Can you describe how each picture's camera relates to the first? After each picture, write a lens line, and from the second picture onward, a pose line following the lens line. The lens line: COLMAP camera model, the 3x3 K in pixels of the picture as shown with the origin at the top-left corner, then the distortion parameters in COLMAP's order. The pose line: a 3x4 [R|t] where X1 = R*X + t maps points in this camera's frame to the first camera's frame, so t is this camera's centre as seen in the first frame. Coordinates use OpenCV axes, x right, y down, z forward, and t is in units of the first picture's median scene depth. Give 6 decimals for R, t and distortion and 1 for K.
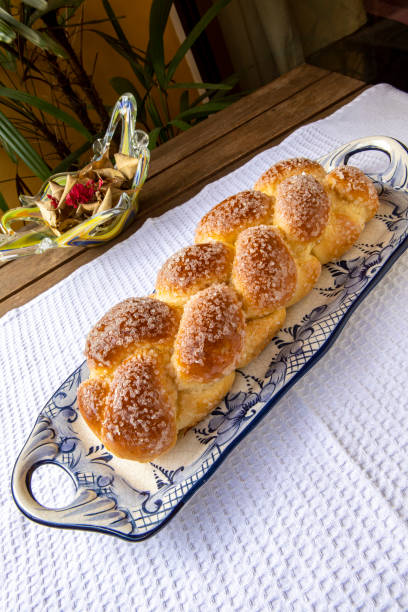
lens RADIAL K [[473.4, 0, 204.8], [0, 473.4, 307.0], [0, 0, 1]] dist [-0.067023, 0.001248]
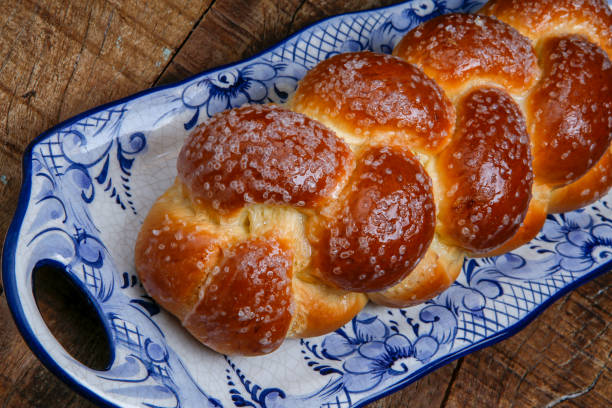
lens RADIAL K [[1229.2, 0, 306.0], [0, 1229.2, 204.0], [0, 0, 1]] dist [0.352091, 0.256519]
pose [[0.678077, 0.471573, 0.563764, -1.046778], [-0.610412, 0.788566, 0.074570, -0.009301], [-0.409400, -0.394693, 0.822563, -0.296693]]
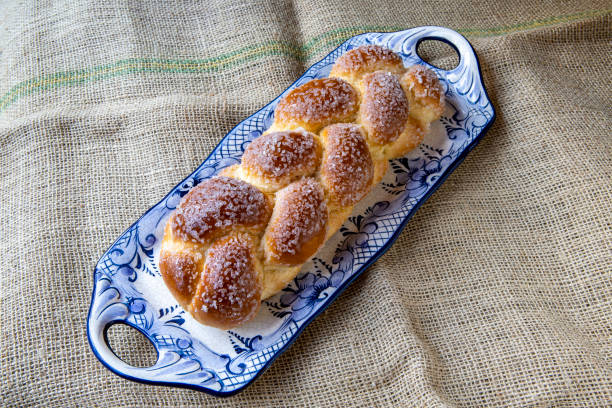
lens RADIAL K [[668.7, 0, 308.8], [0, 668.7, 204.0], [0, 0, 1]] dist [-0.066959, 0.004171]
pose [[0.937537, 0.110073, 0.330014, -0.483413], [-0.176244, 0.968161, 0.177771, -0.270453], [-0.299938, -0.224830, 0.927086, -0.455884]]
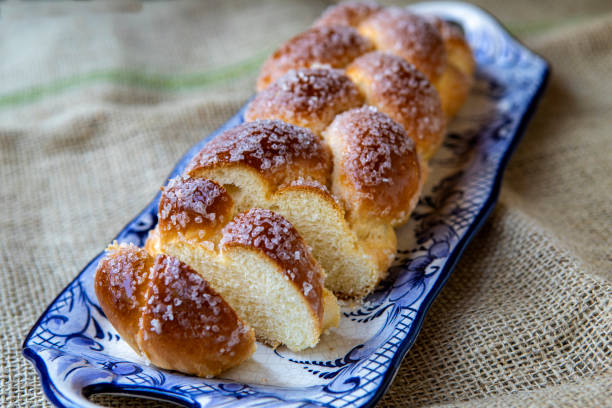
lens RADIAL K [[1068.6, 0, 308.7], [0, 1068.6, 203.8], [0, 0, 1]] dist [0.173856, 0.077056]
pose [[0.878537, 0.065195, 0.473204, -0.785603], [0.099663, 0.943823, -0.315065, 0.585636], [-0.467161, 0.323957, 0.822686, -0.251414]]
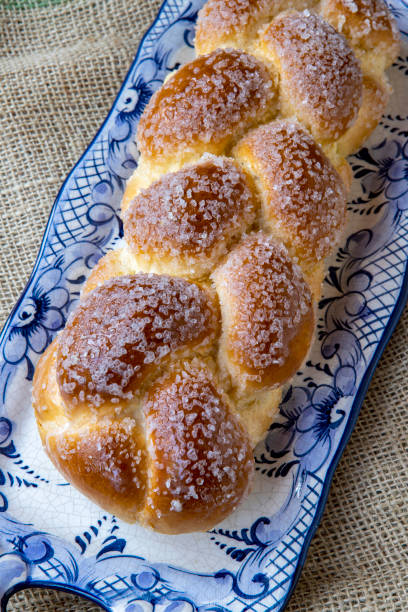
lens RADIAL K [[1229.2, 0, 204.0], [0, 1229.2, 306.0], [0, 0, 1]] dist [0.352091, 0.256519]
pose [[0.849104, -0.203036, 0.487645, -0.871936], [0.104465, 0.969490, 0.221758, -0.334903], [-0.517792, -0.137354, 0.844408, -0.386931]]
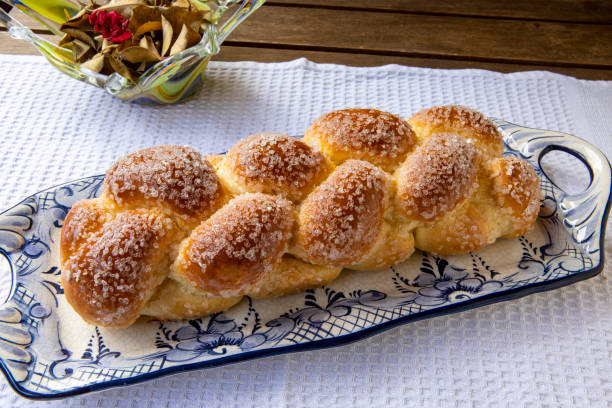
lens RADIAL K [[647.0, 0, 307.5], [0, 647.0, 204.1], [0, 0, 1]] dist [-0.024348, 0.033352]
pose [[0.813581, 0.580142, -0.039004, 0.110606], [-0.574146, 0.812150, 0.103768, -0.181541], [0.091877, -0.062029, 0.993836, -0.098381]]
